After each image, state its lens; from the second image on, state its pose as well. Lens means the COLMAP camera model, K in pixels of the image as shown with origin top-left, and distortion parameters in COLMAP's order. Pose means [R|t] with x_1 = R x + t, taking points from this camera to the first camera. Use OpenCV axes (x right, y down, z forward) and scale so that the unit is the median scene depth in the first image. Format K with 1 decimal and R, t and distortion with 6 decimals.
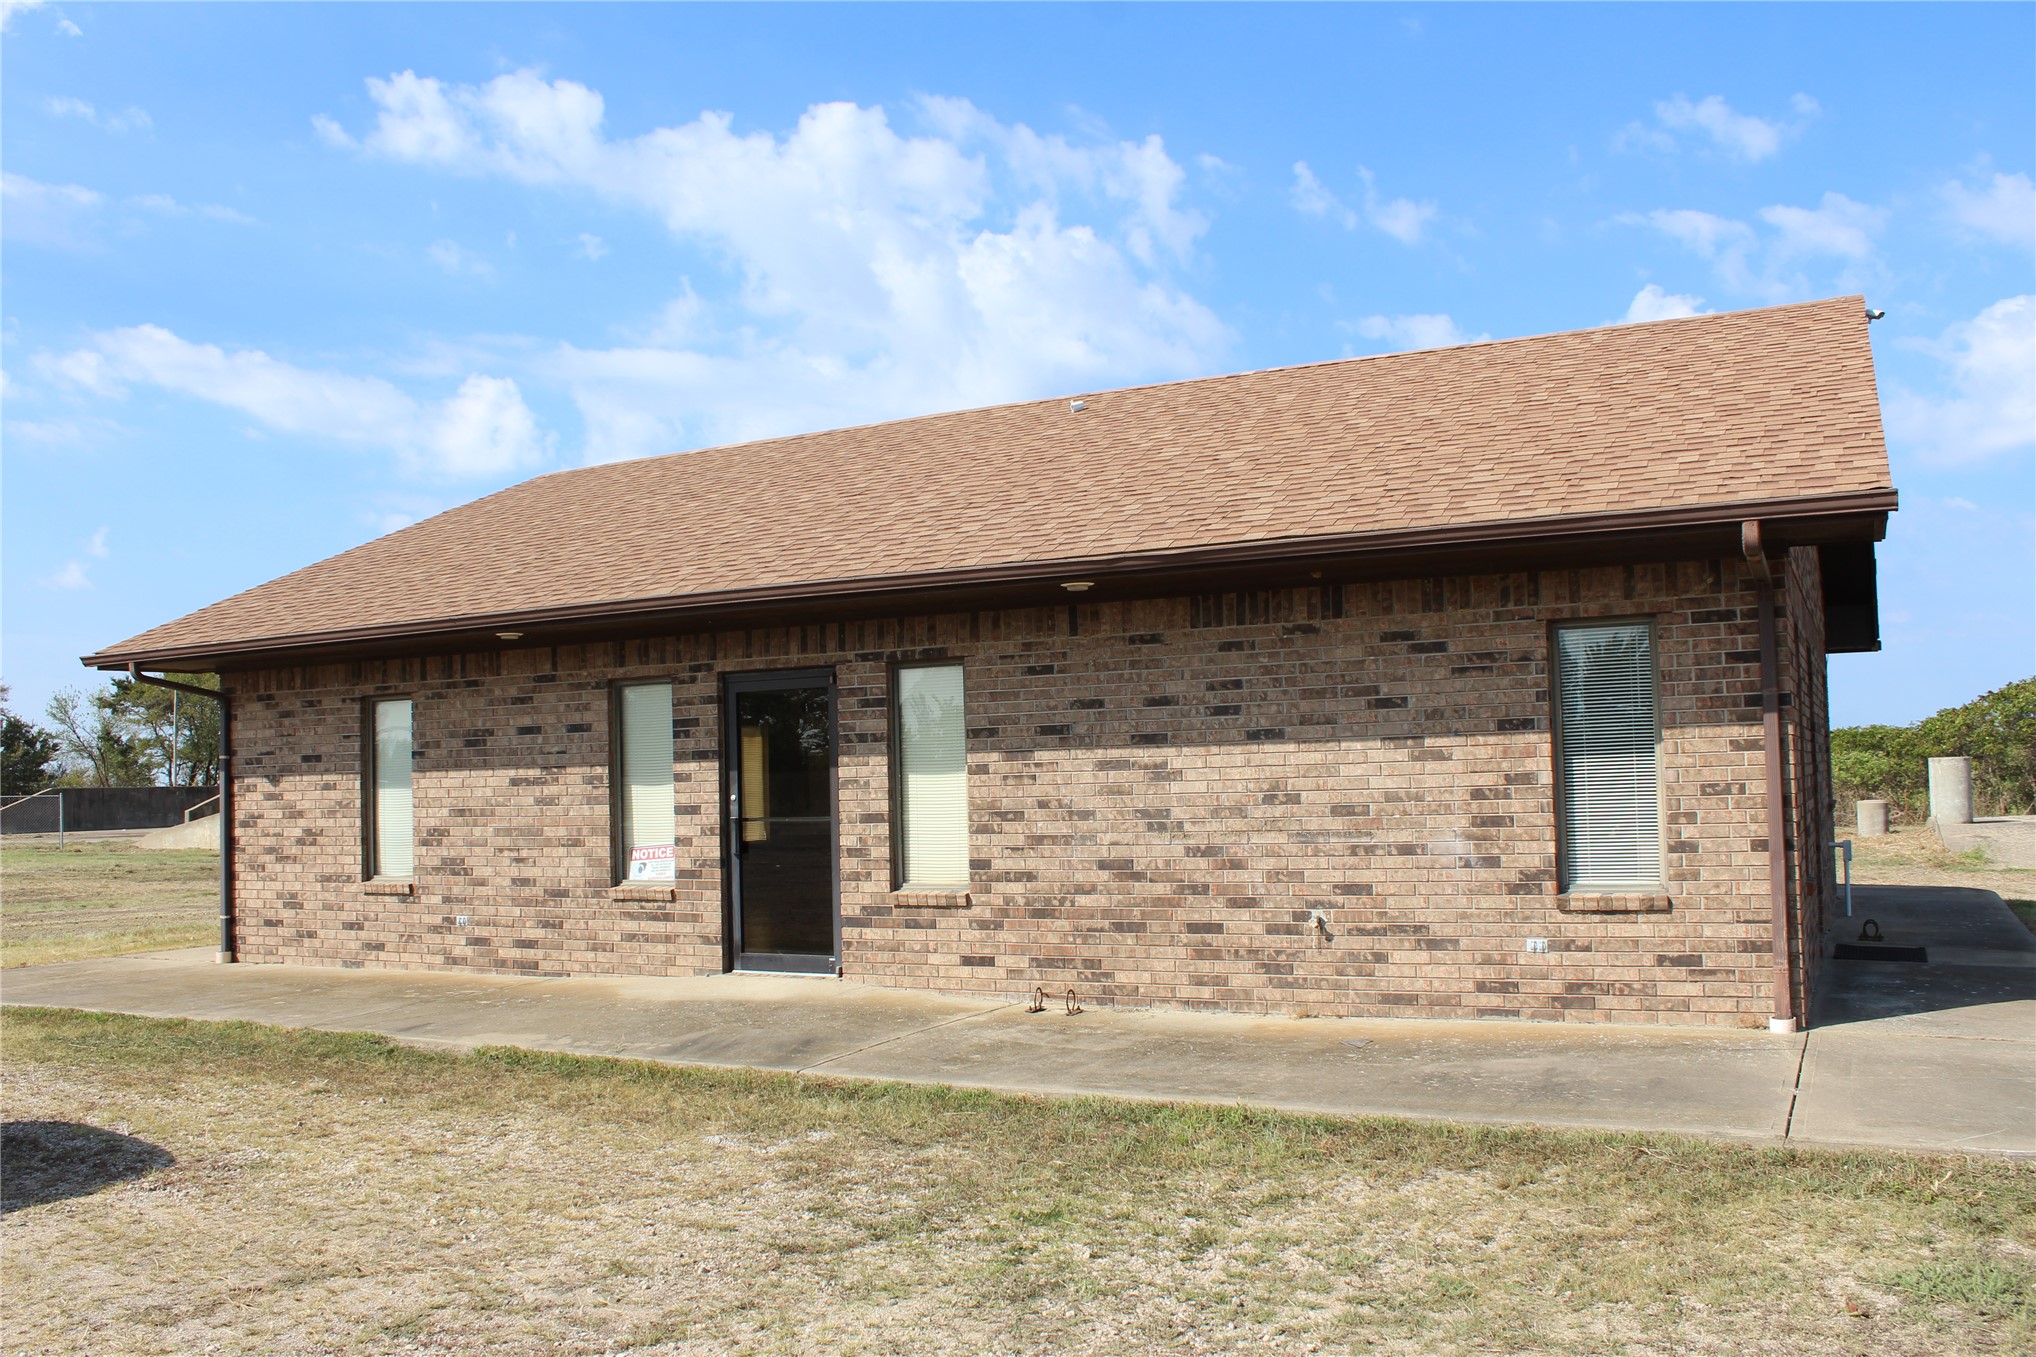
lens RADIAL K [[1722.5, 0, 1018.0], [0, 1722.5, 678.5], [0, 0, 1]] dist [-0.172462, 0.163287]
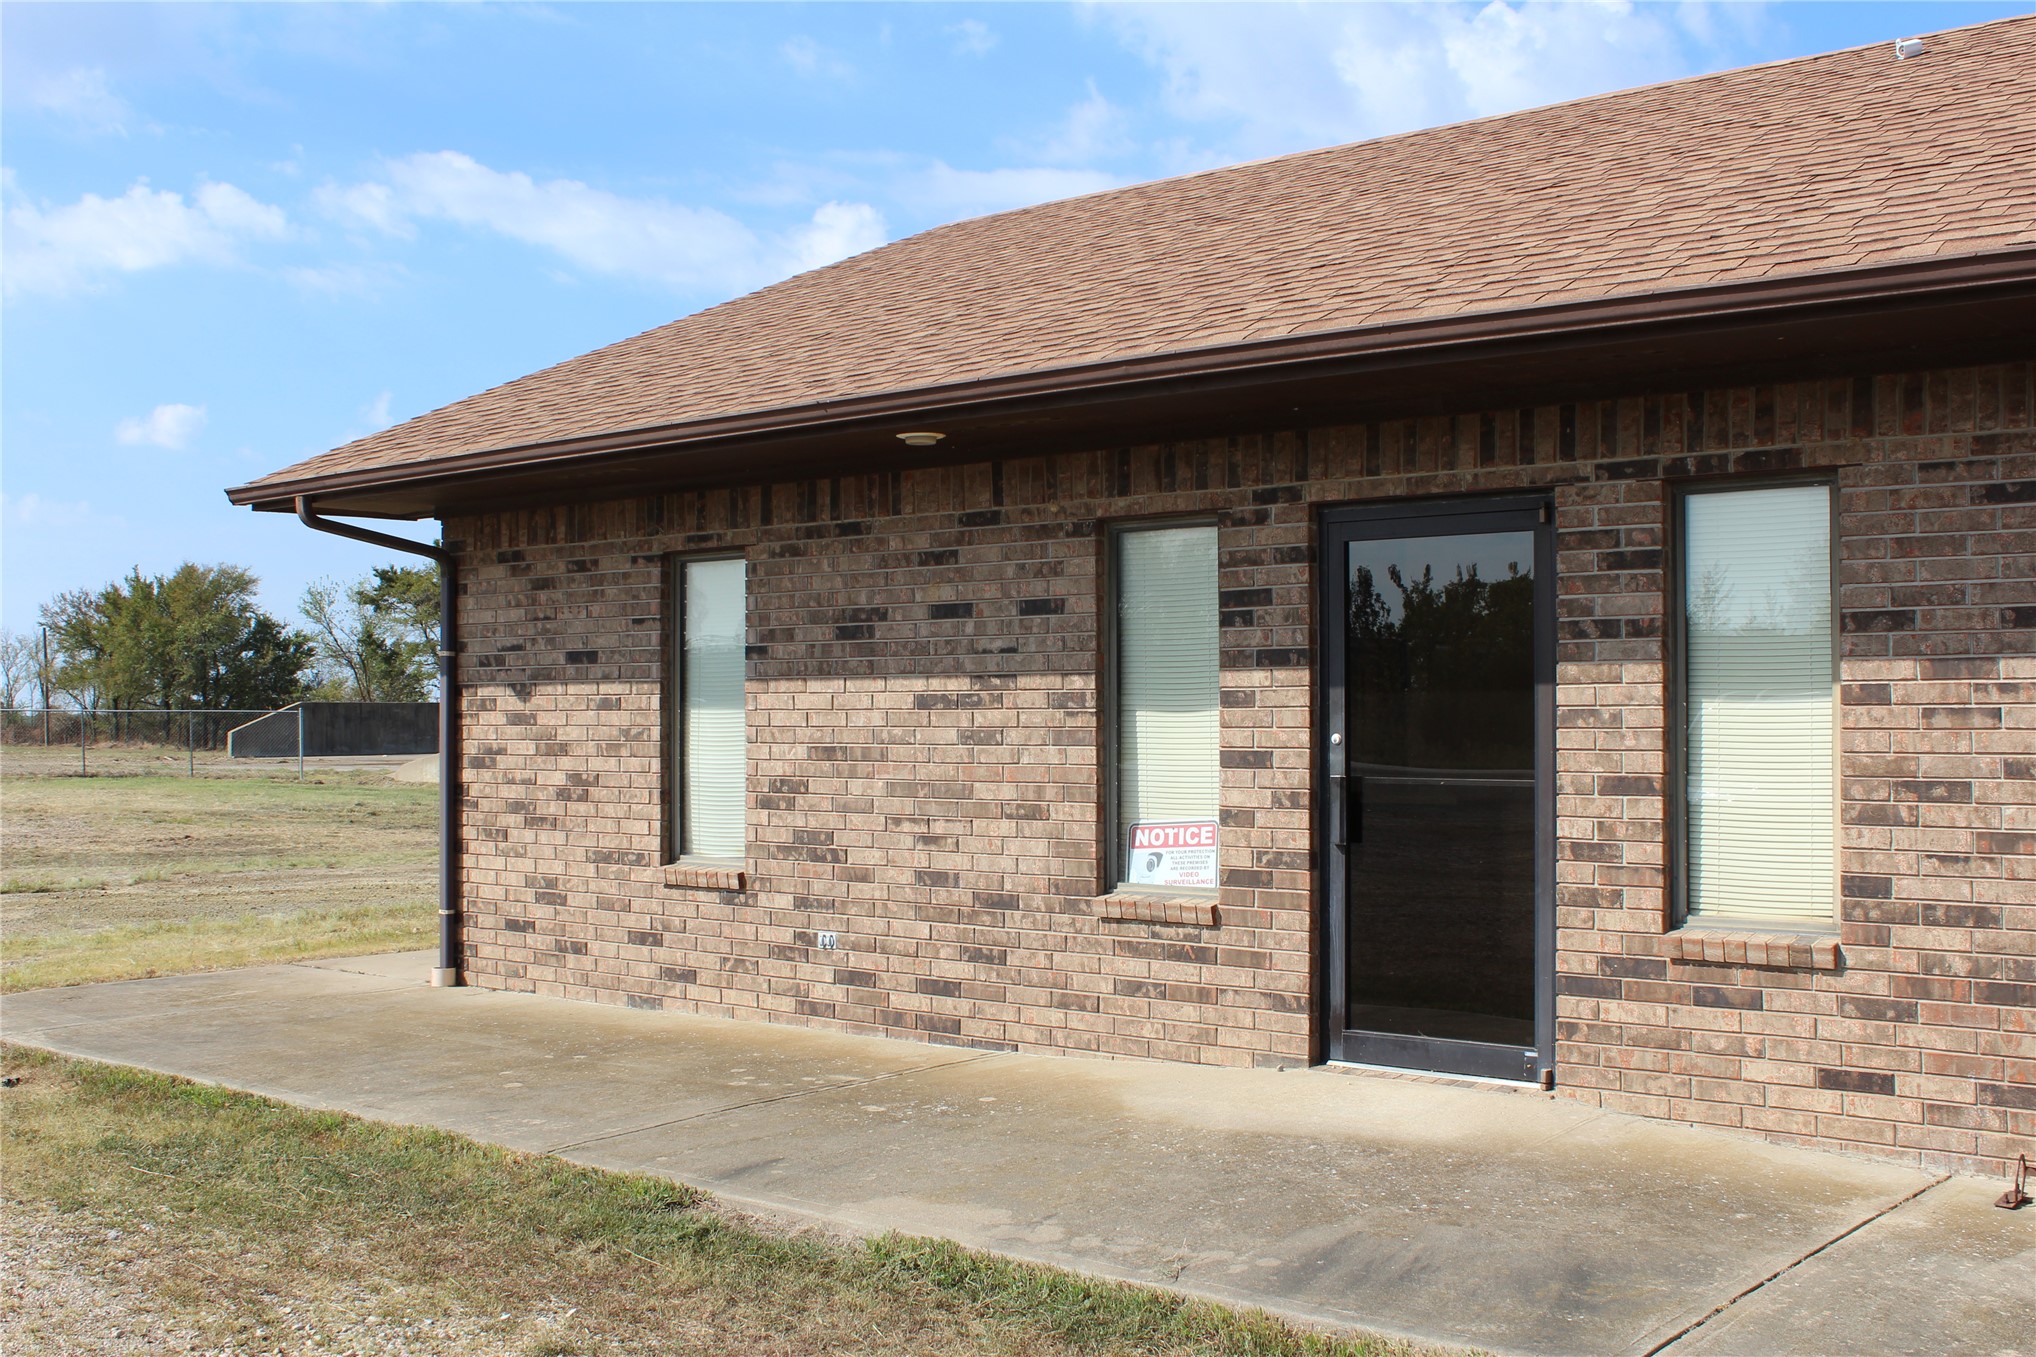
lens RADIAL K [[2137.8, 0, 1019.2], [0, 2137.8, 703.2], [0, 0, 1]] dist [-0.112526, 0.015089]
pose [[0.977348, 0.023696, -0.210308, -0.121099], [-0.012075, 0.998337, 0.056371, 0.021930], [0.211294, -0.052554, 0.976009, 0.326249]]
